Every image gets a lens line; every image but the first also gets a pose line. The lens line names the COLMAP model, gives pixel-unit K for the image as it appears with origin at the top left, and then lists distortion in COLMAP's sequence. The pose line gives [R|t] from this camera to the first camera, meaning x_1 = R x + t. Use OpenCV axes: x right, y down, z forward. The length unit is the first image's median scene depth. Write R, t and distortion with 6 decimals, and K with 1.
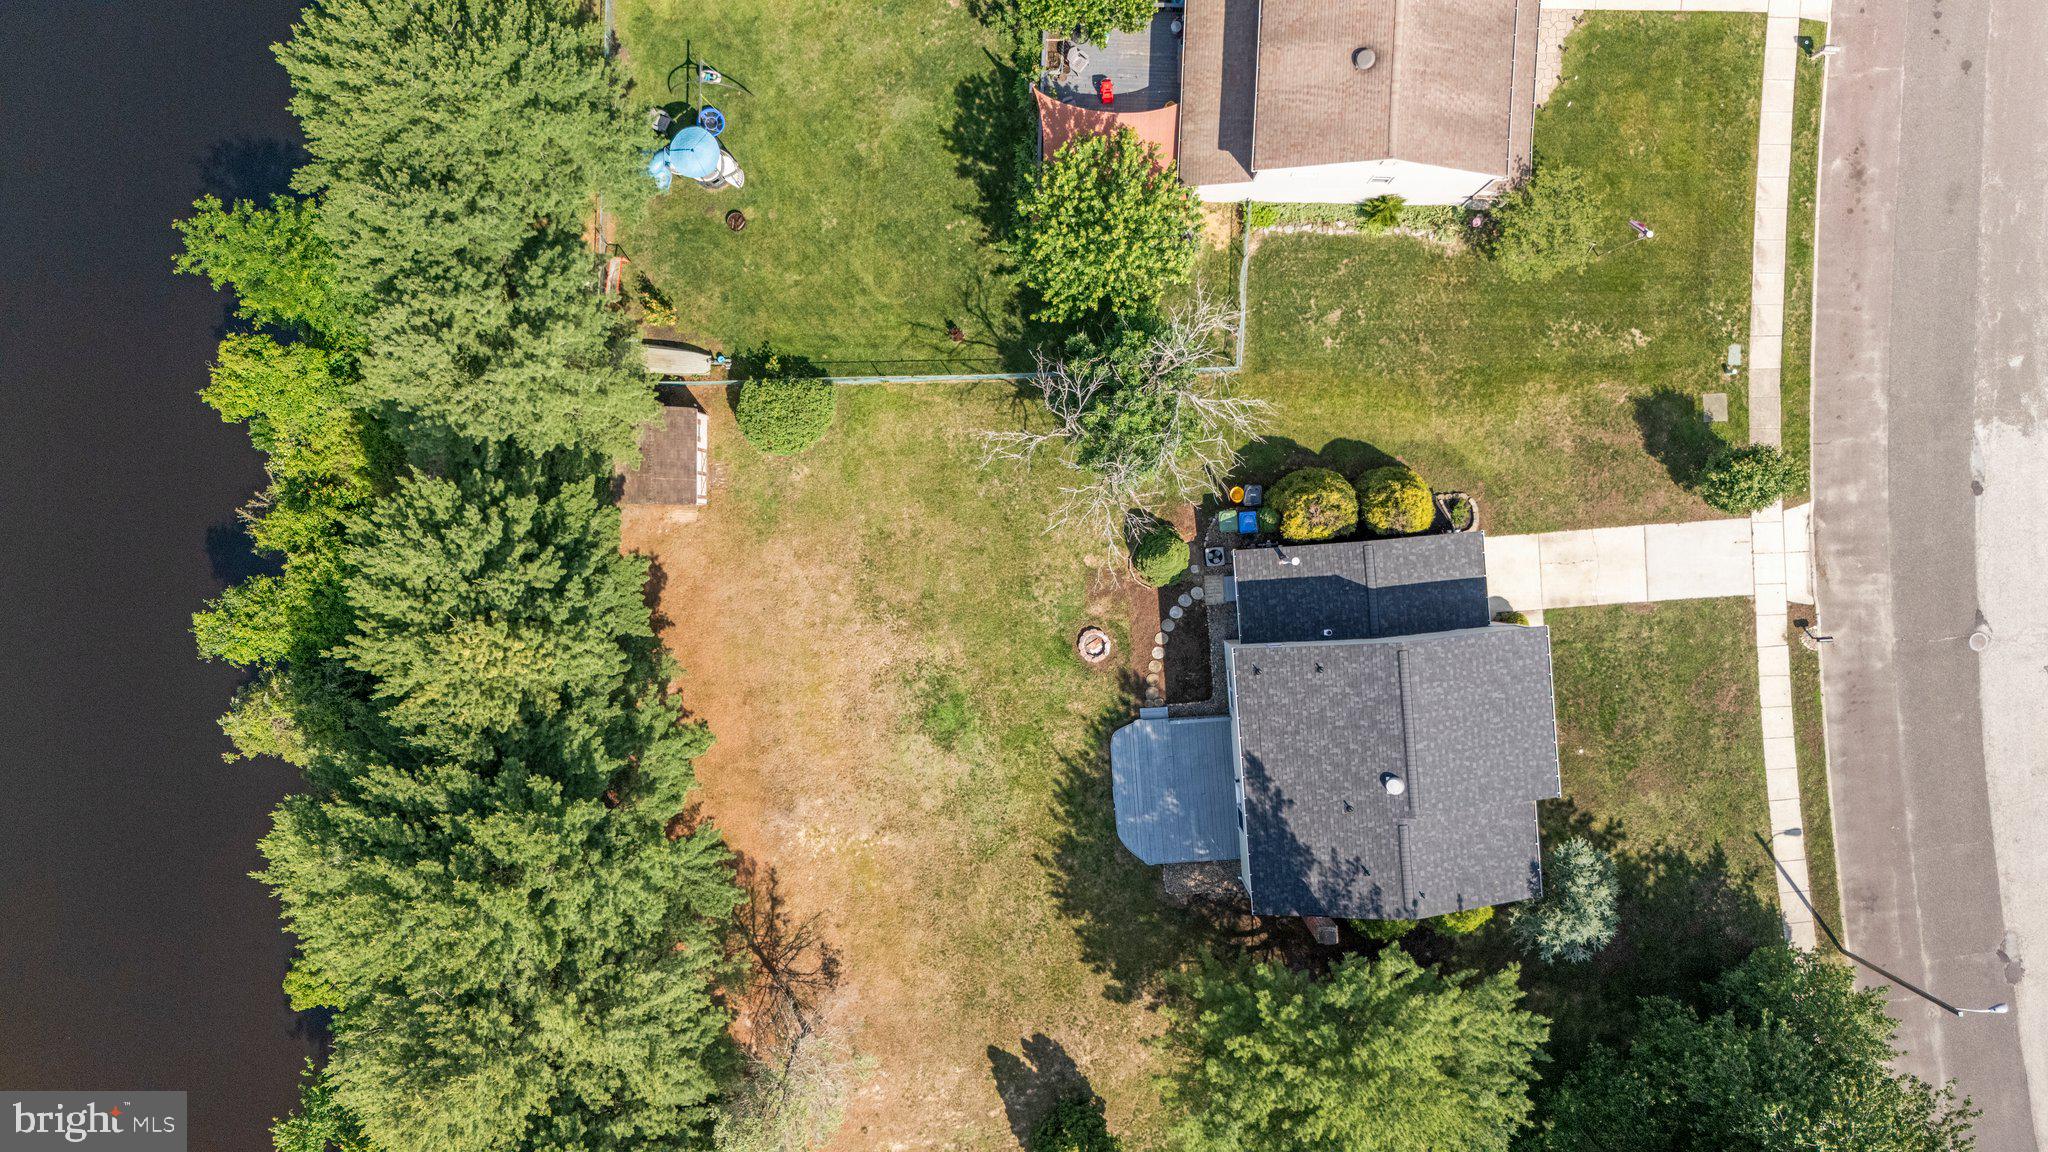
lens RADIAL K [[1511.0, 0, 1019.1], [0, 1511.0, 567.2], [0, 0, 1]] dist [0.065104, -0.028802]
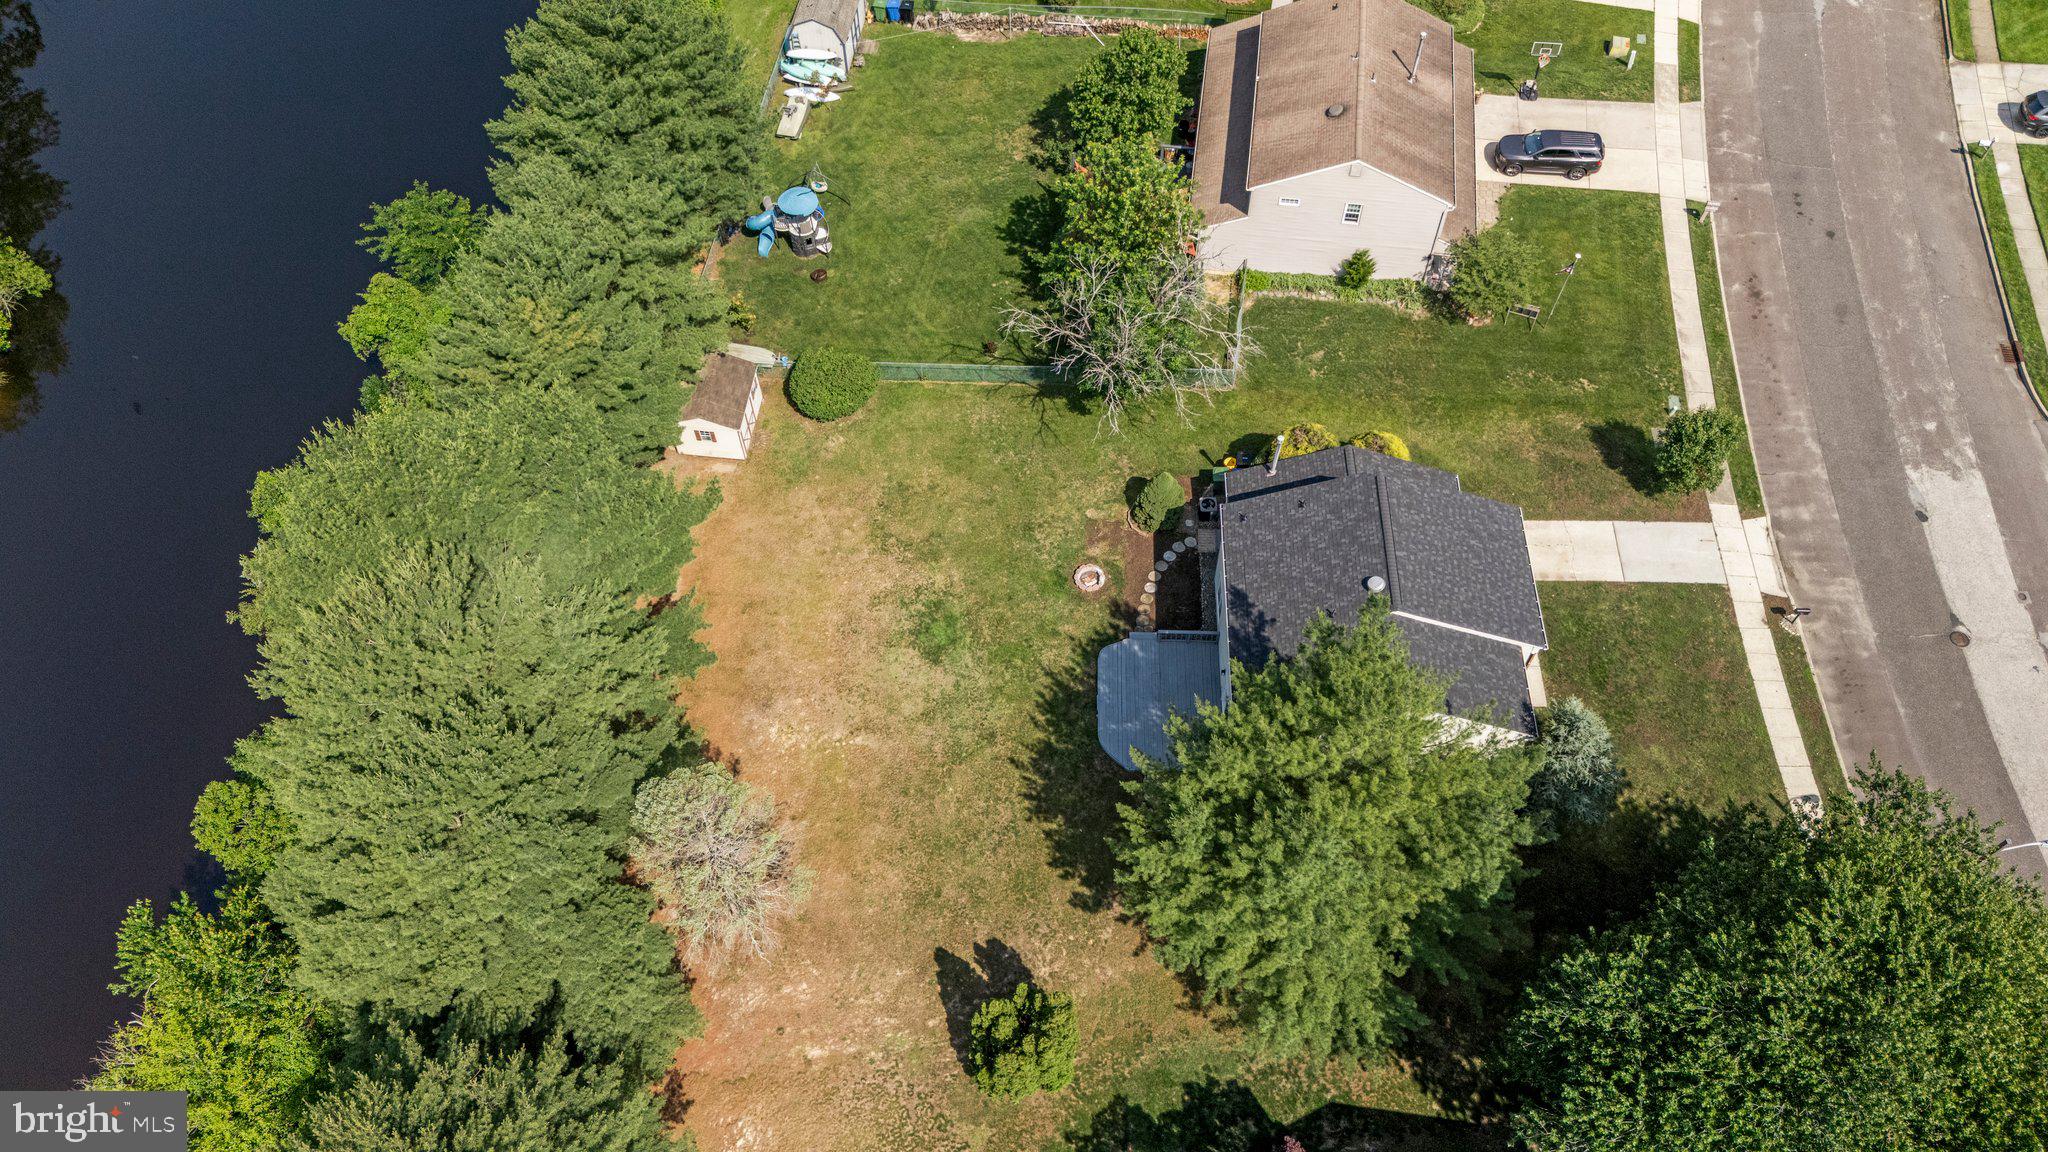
lens RADIAL K [[1511.0, 0, 1020.3], [0, 1511.0, 570.3], [0, 0, 1]] dist [0.065104, -0.028802]
pose [[0.994831, 0.088907, -0.049055, 0.053457], [-0.101054, 0.819511, -0.564083, 0.640597], [-0.009949, 0.566125, 0.824260, 0.144961]]
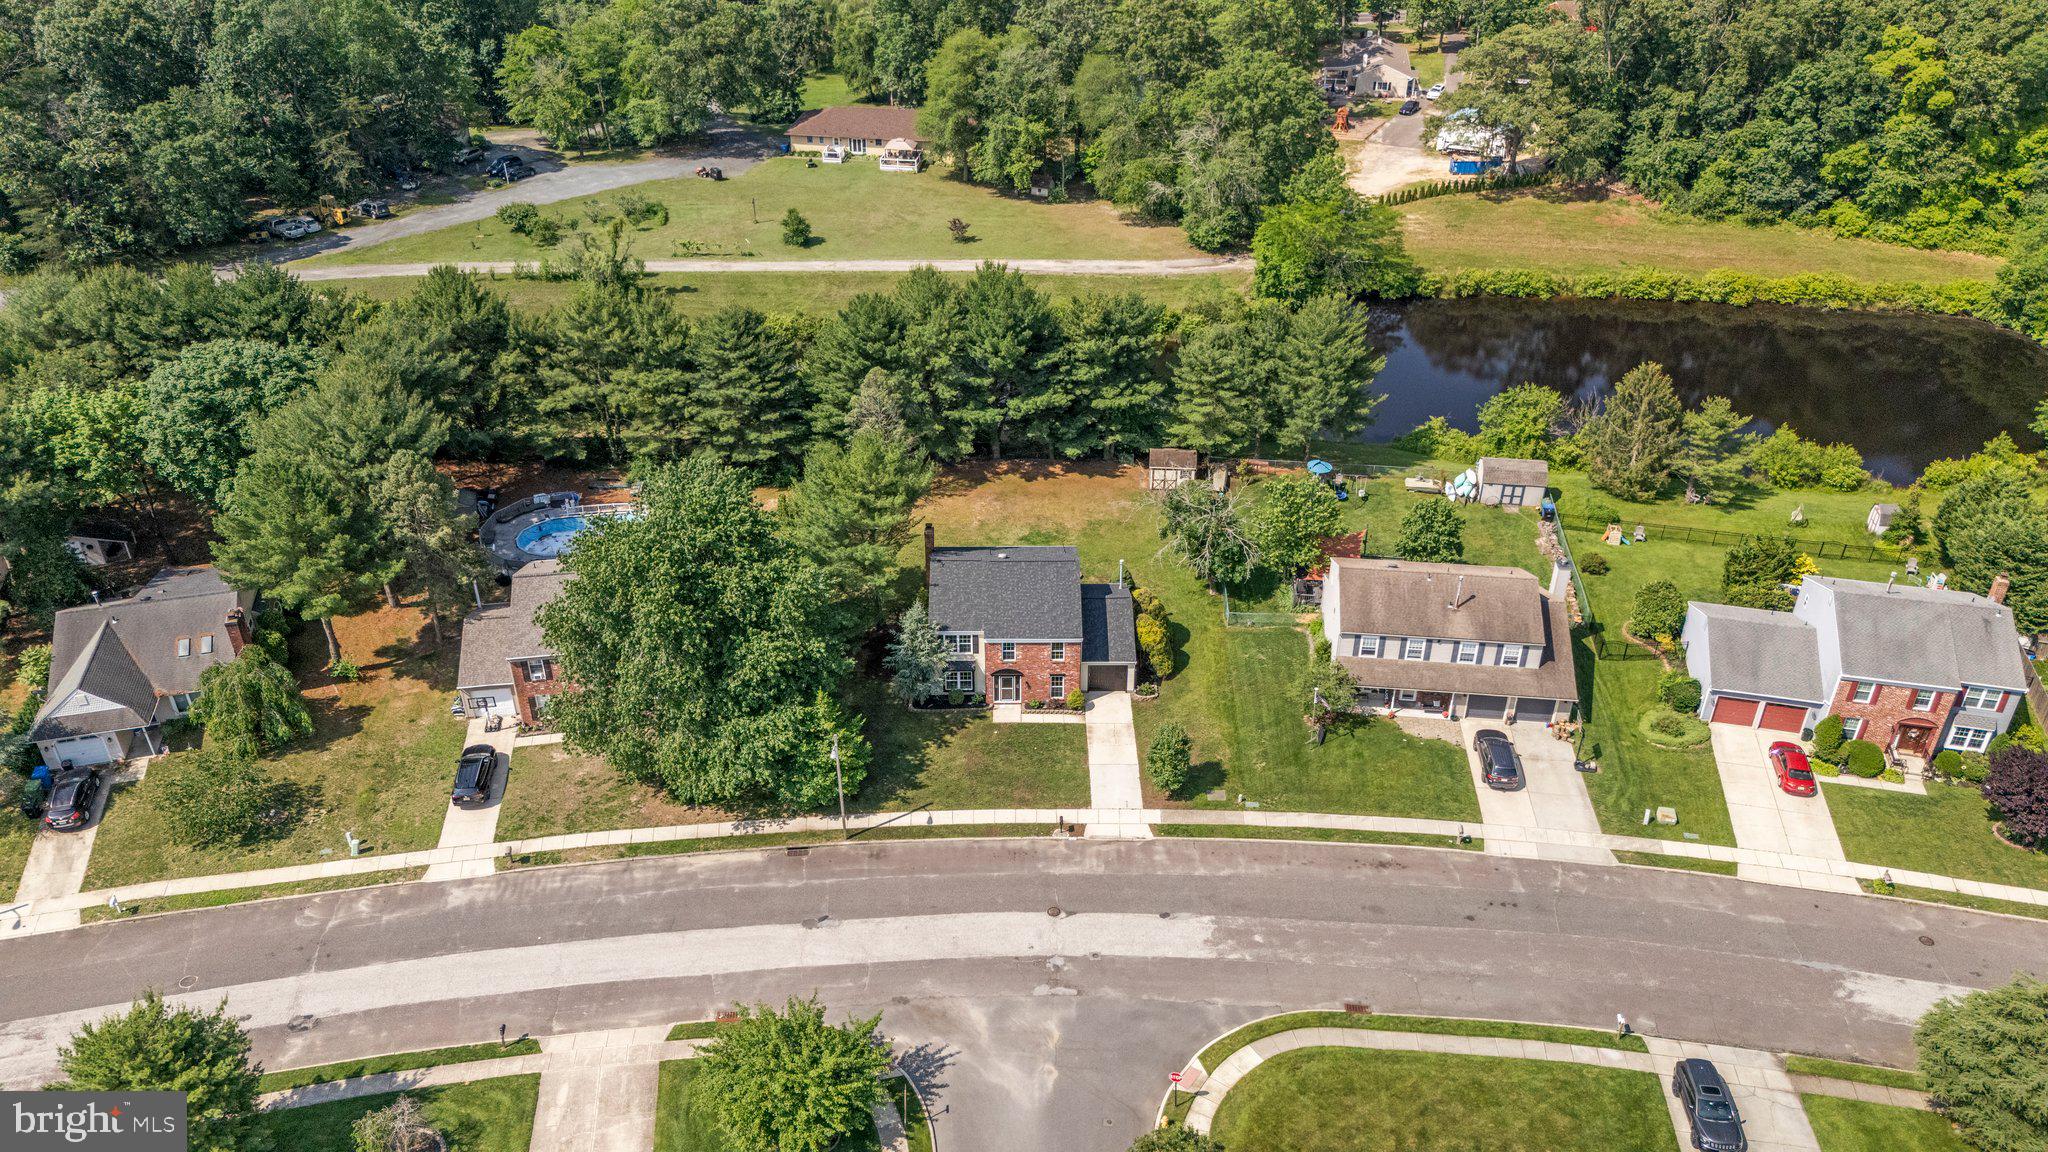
lens RADIAL K [[1511.0, 0, 1015.3], [0, 1511.0, 576.6], [0, 0, 1]] dist [0.065104, -0.028802]
pose [[-0.070223, 0.548688, -0.833073, 1.586620], [-0.997356, -0.054272, 0.048326, 0.033268], [-0.018697, 0.834264, 0.551048, -0.003400]]
